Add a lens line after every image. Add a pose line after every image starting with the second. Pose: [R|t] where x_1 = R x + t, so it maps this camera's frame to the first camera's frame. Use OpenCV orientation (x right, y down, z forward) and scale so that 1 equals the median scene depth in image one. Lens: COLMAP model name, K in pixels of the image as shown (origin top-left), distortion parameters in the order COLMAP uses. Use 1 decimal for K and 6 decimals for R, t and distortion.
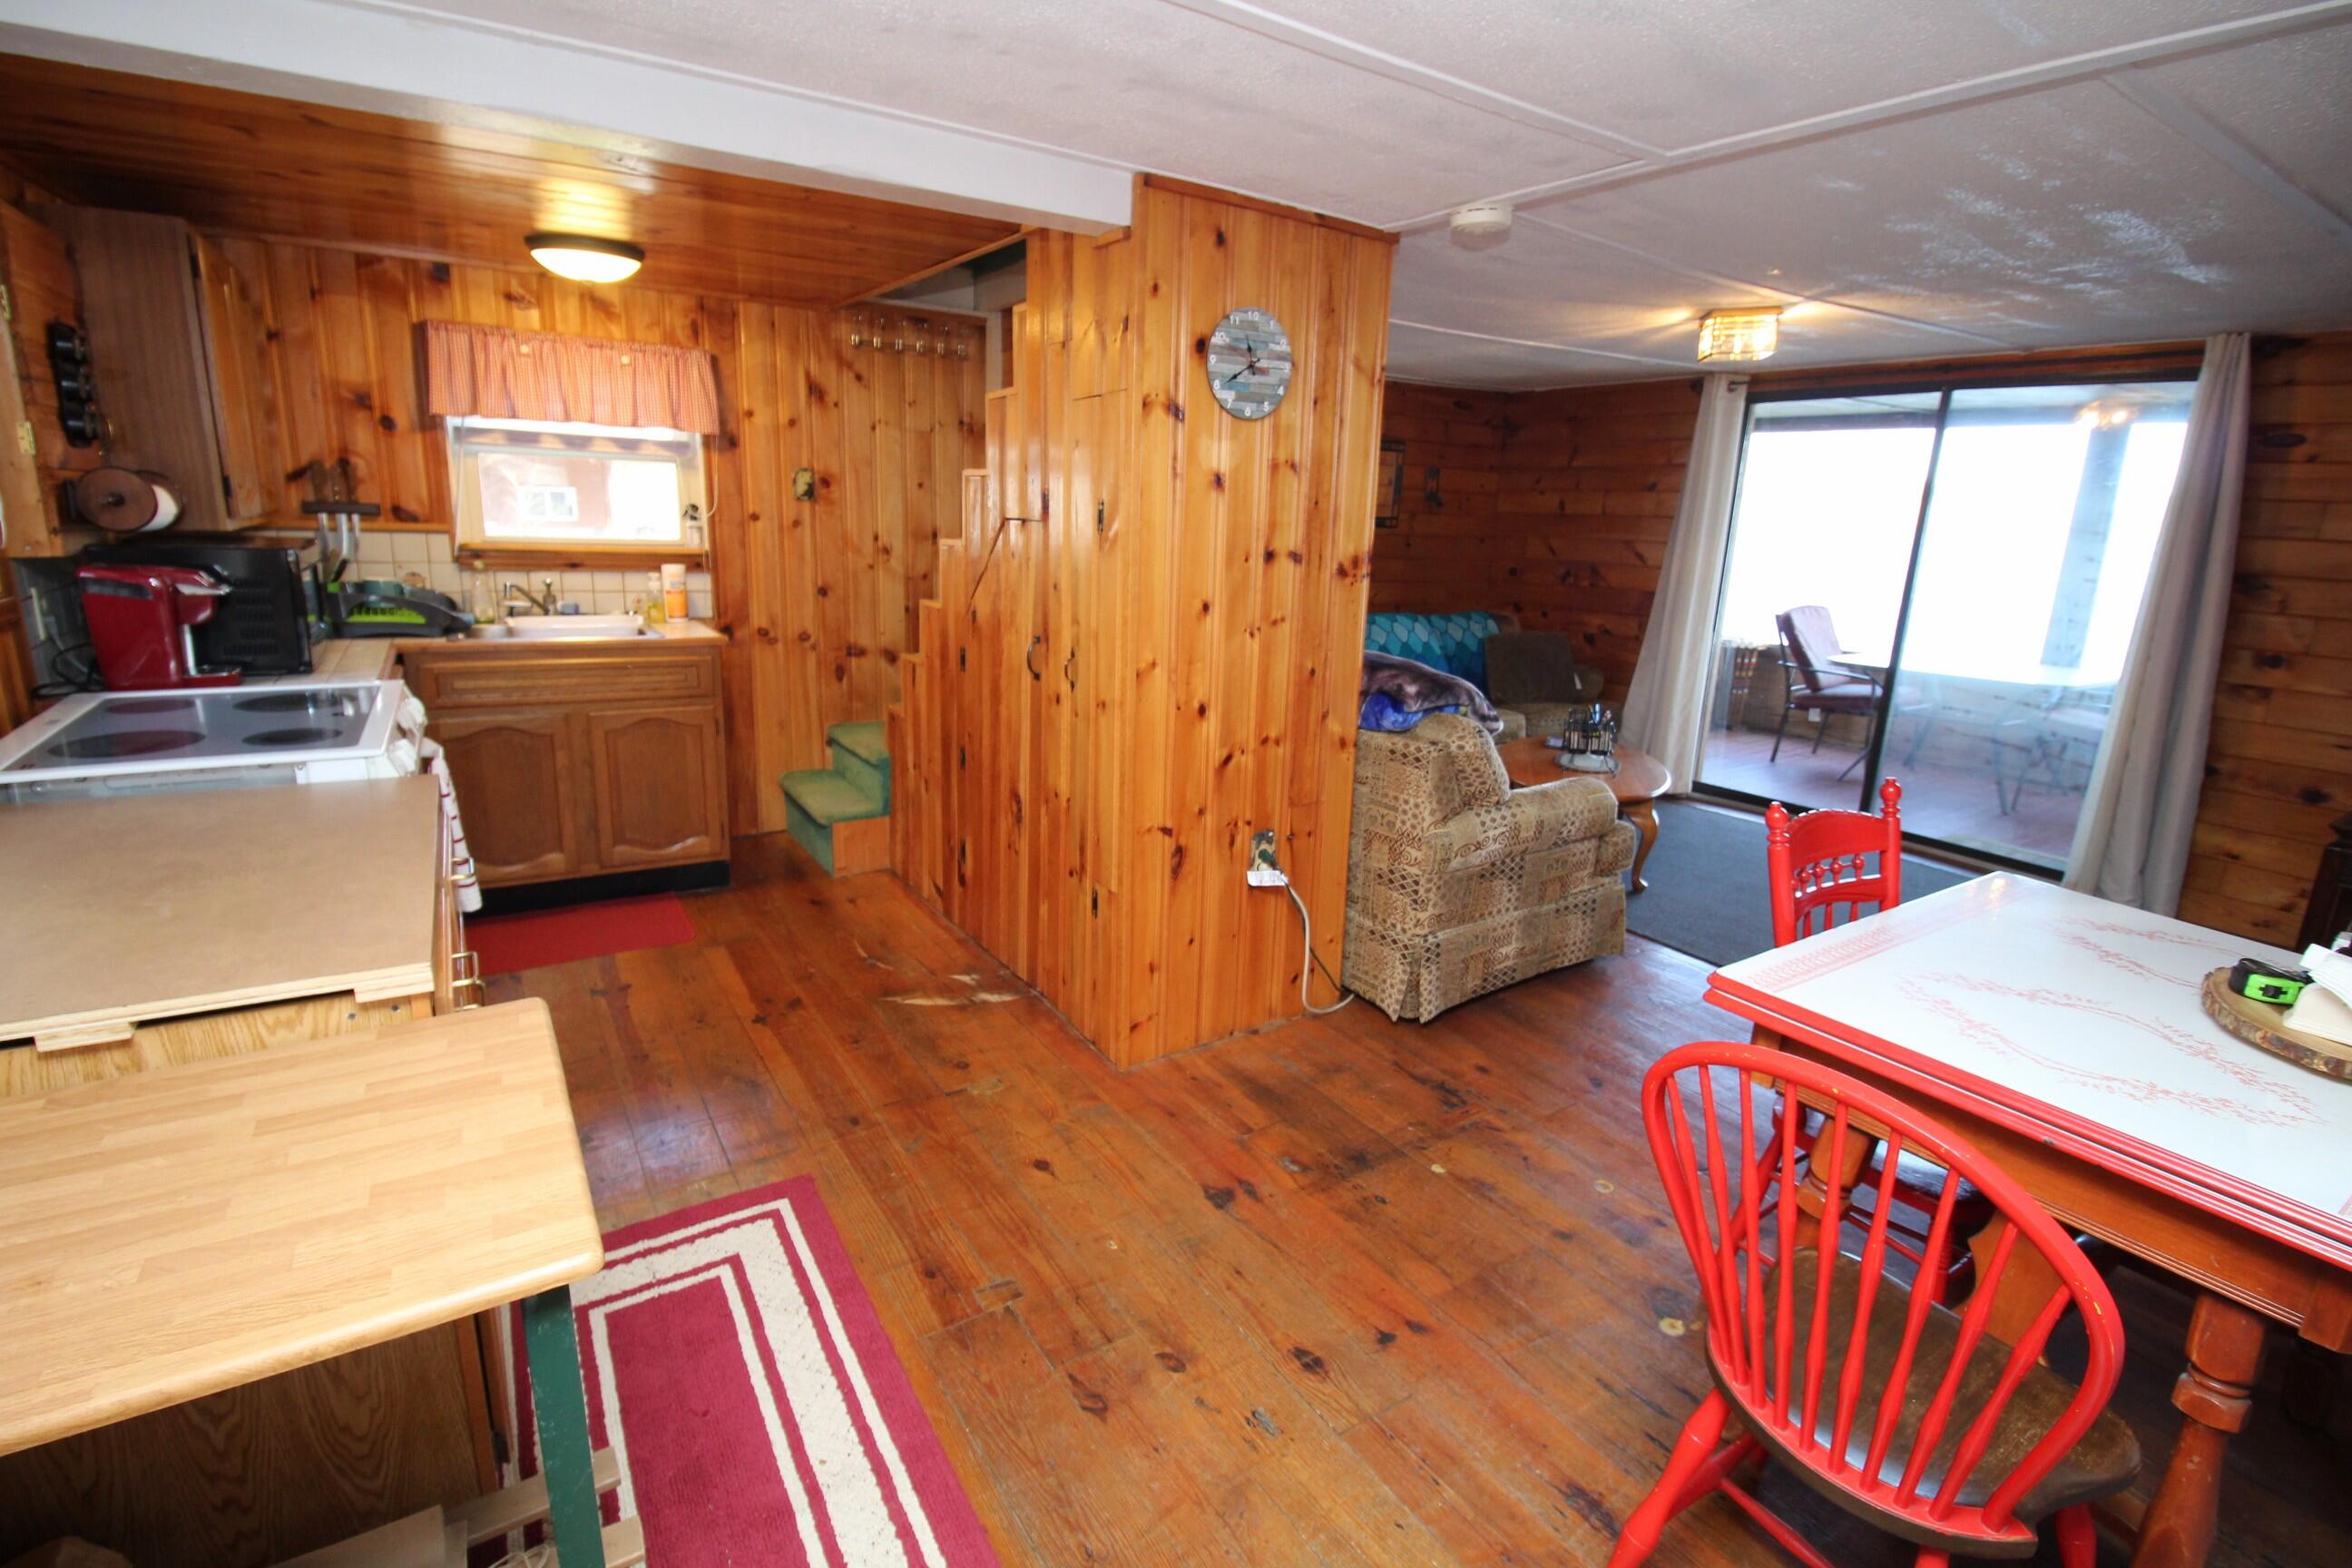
lens RADIAL K [[1088.4, 0, 1157.5], [0, 1088.4, 779.2], [0, 0, 1]] dist [0.001421, -0.013768]
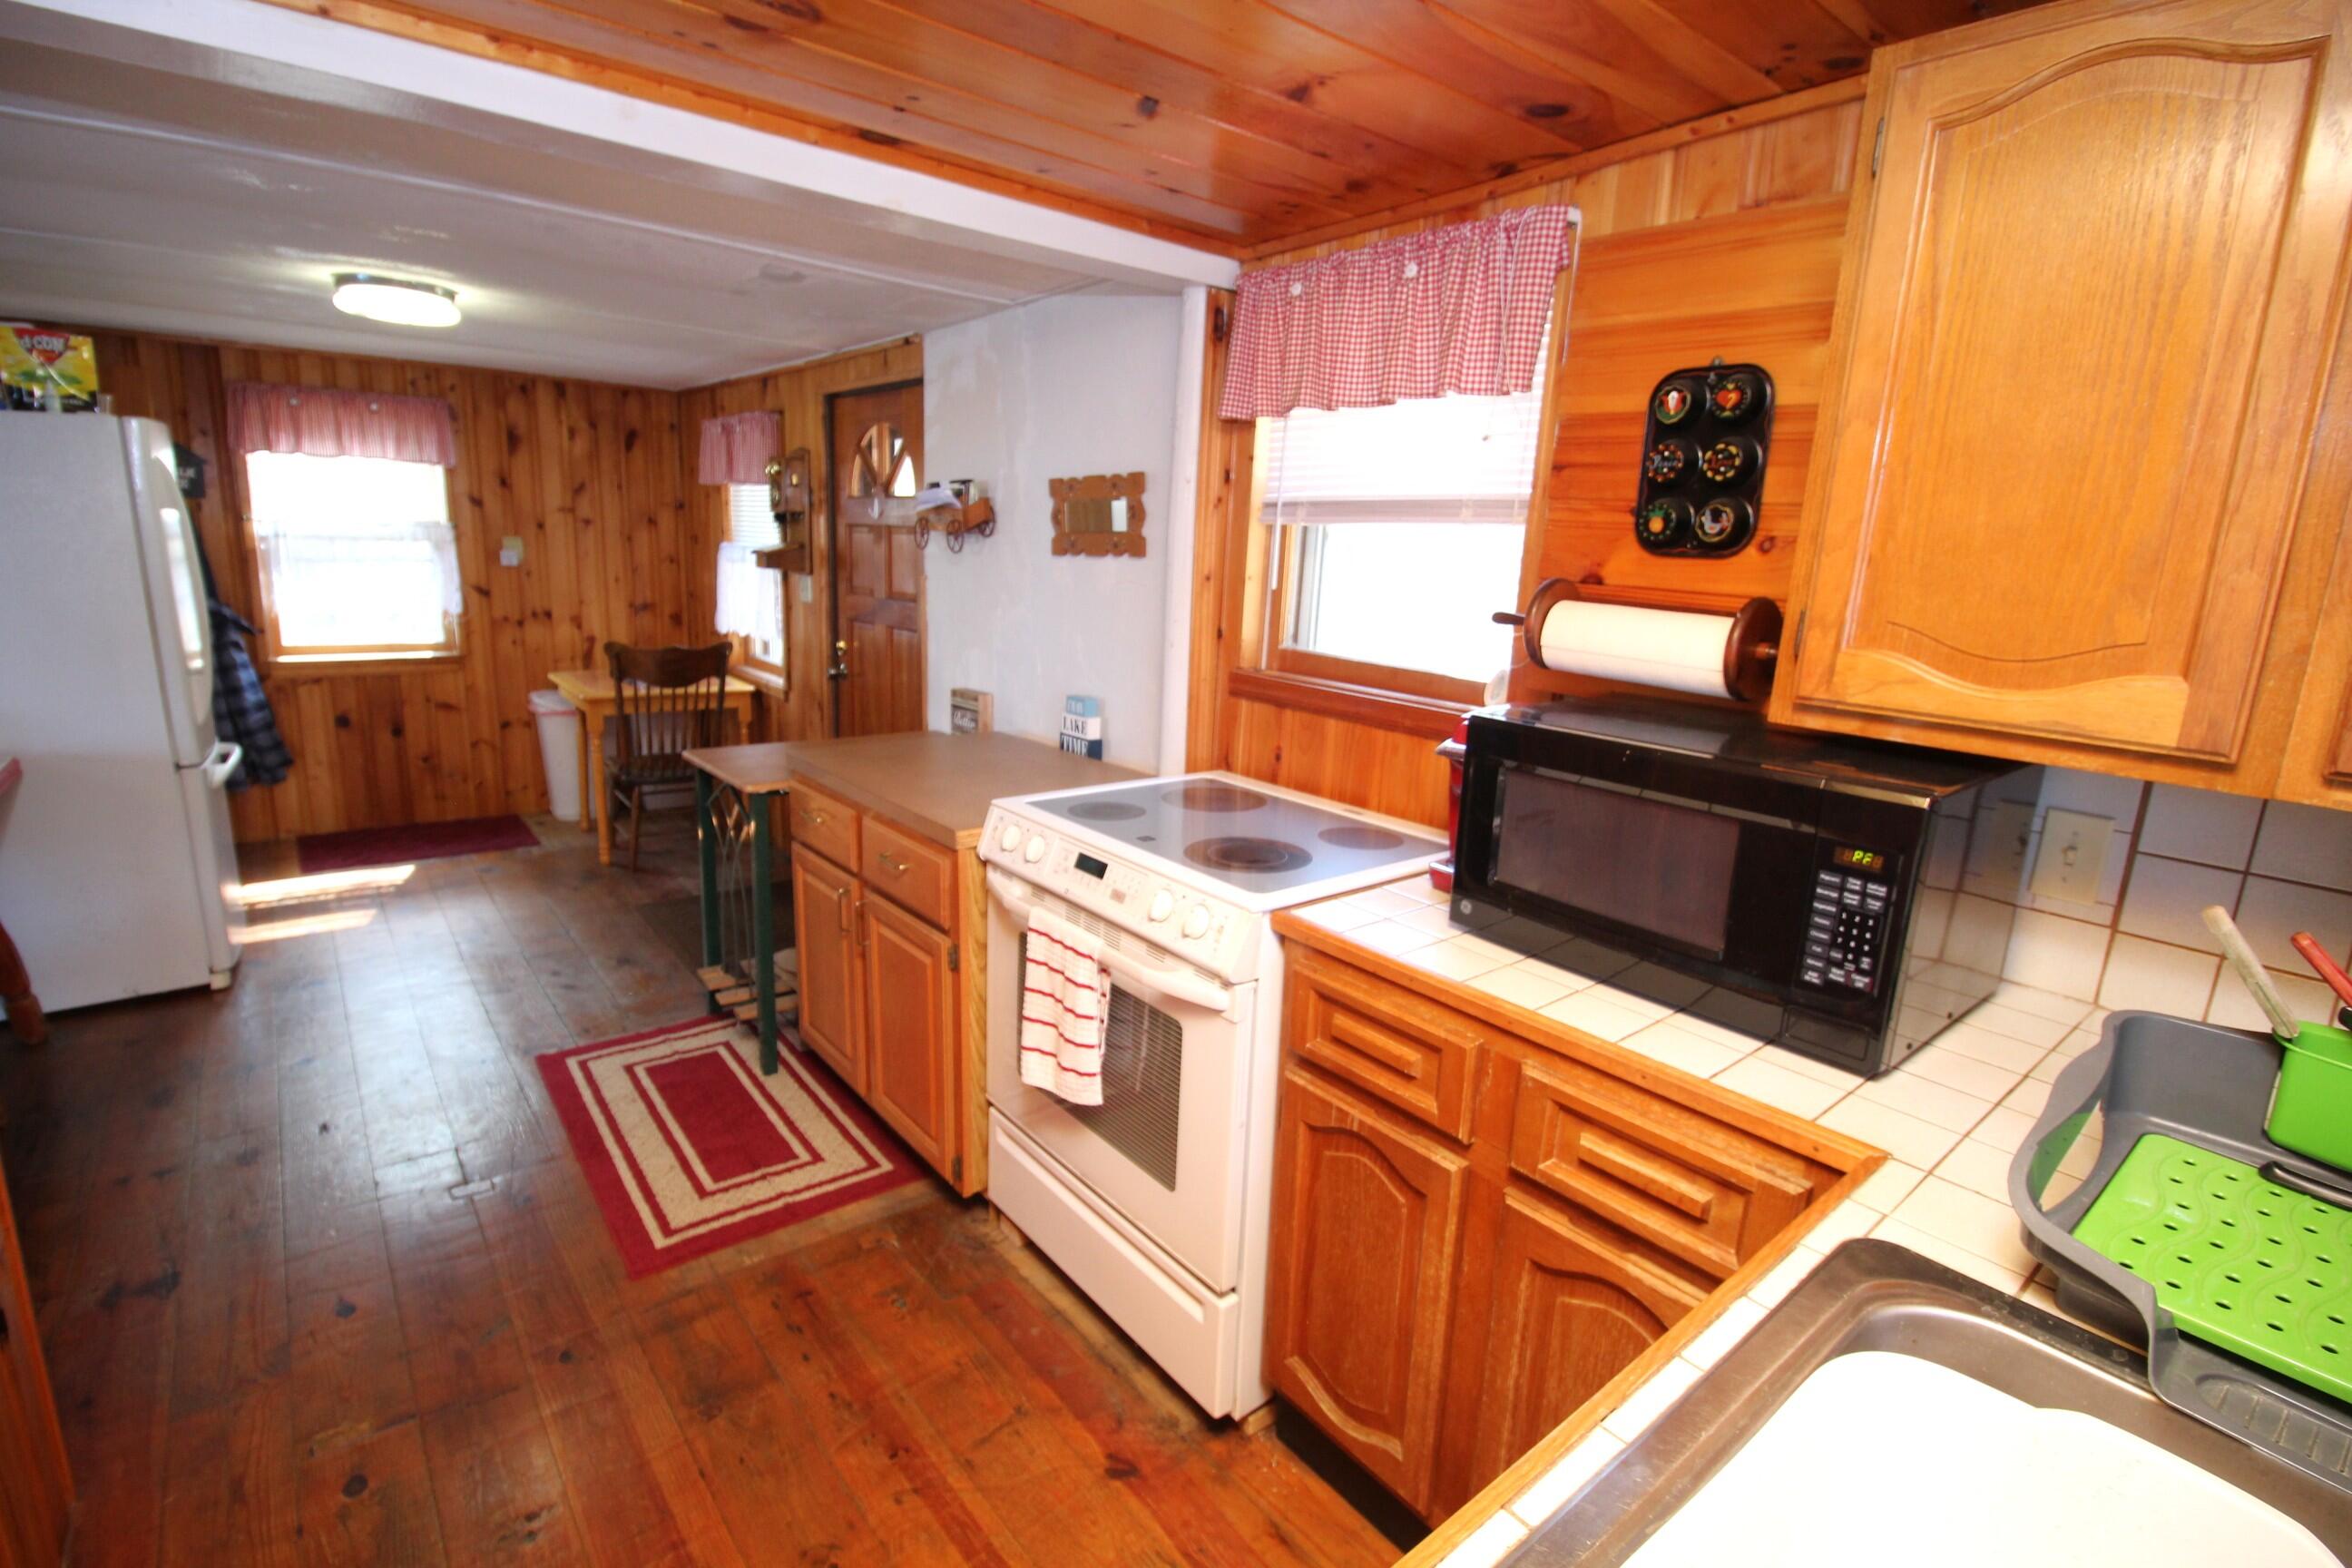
lens RADIAL K [[1088.4, 0, 1157.5], [0, 1088.4, 779.2], [0, 0, 1]] dist [0.001421, -0.013768]
pose [[-0.991544, -0.052396, -0.118721, -0.406570], [-0.100642, 0.888032, 0.448631, -0.300119], [0.081921, 0.456786, -0.885797, 1.069905]]
